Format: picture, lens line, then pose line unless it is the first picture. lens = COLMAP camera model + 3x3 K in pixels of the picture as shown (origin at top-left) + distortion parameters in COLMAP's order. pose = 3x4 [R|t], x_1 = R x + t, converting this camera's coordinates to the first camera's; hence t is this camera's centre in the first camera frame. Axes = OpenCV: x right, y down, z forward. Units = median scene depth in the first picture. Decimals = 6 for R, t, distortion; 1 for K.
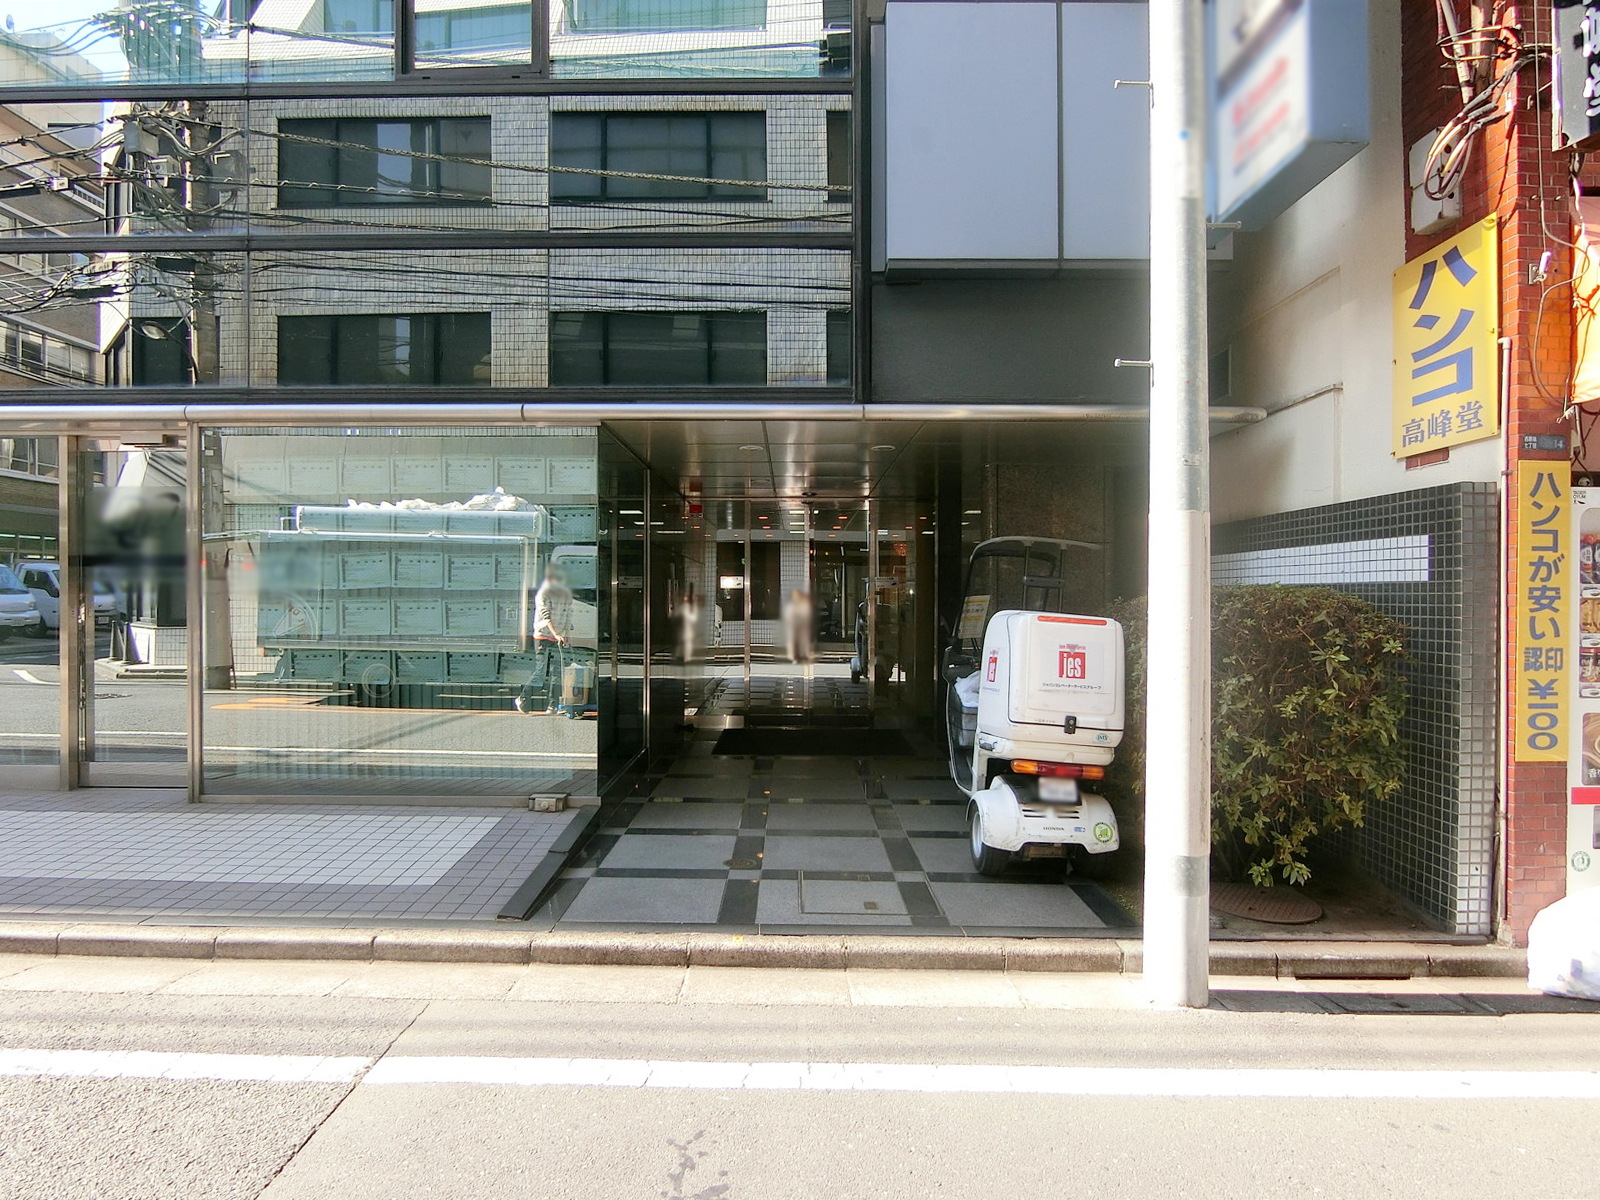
lens RADIAL K [[967.4, 0, 800.5], [0, 967.4, 600.3], [0, 0, 1]] dist [-0.025939, -0.000277]
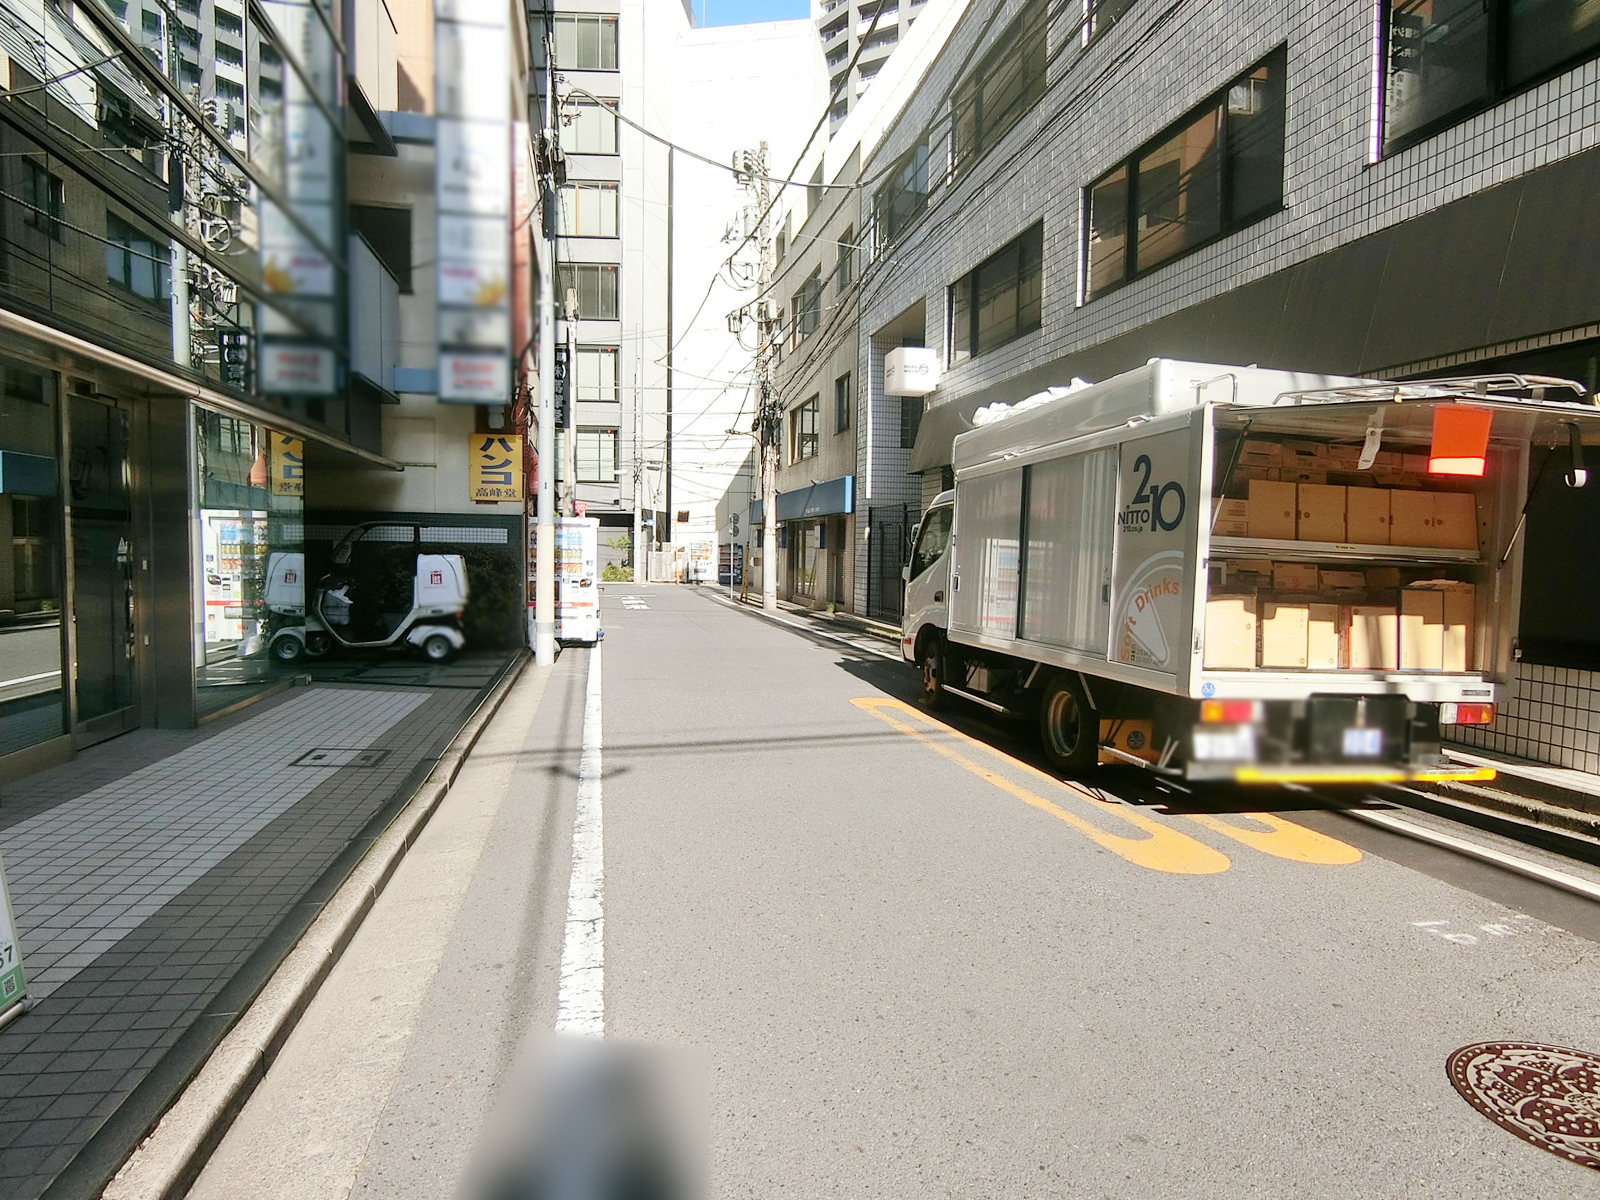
lens RADIAL K [[967.4, 0, 799.9], [0, 967.4, 603.5], [0, 0, 1]] dist [-0.025939, -0.000277]
pose [[-0.201446, -0.056254, 0.977883, -2.647955], [-0.014719, 0.998411, 0.054403, -0.009140], [-0.979389, -0.003434, -0.201954, 0.668703]]
